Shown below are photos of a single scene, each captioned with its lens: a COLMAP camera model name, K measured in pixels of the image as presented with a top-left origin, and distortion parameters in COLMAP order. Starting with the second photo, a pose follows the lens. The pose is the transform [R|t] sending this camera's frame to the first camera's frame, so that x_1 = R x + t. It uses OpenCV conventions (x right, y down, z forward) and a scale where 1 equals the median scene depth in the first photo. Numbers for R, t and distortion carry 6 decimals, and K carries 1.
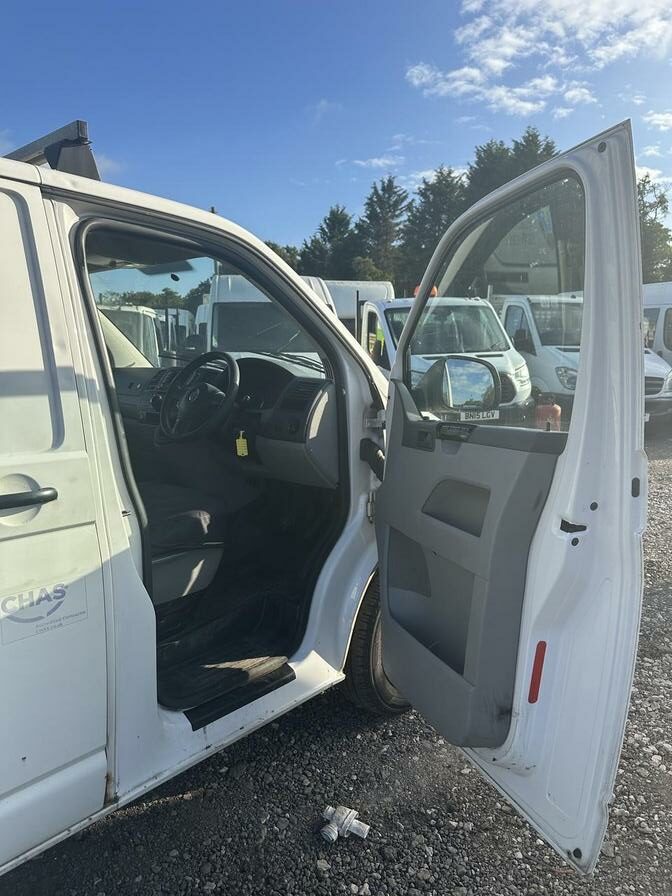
lens RADIAL K [[643.0, 0, 336.0], [0, 643.0, 448.0], [0, 0, 1]] dist [0.016670, 0.001272]
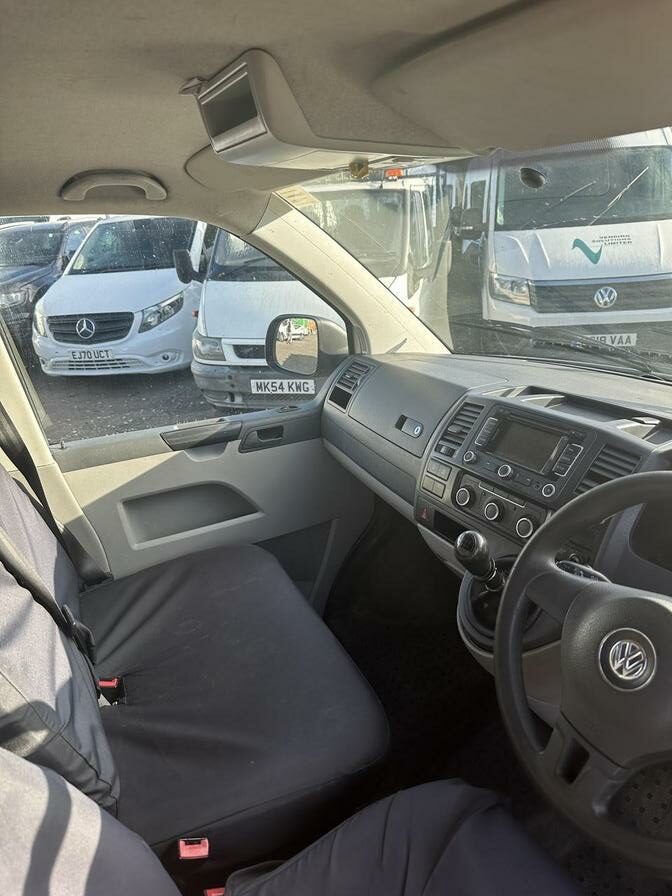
lens RADIAL K [[643.0, 0, 336.0], [0, 643.0, 448.0], [0, 0, 1]] dist [0.016670, 0.001272]
pose [[0.922114, 0.057006, -0.382697, -0.065668], [0.024630, 0.978433, 0.205091, -0.064533], [0.386135, -0.198543, 0.900822, 0.200726]]
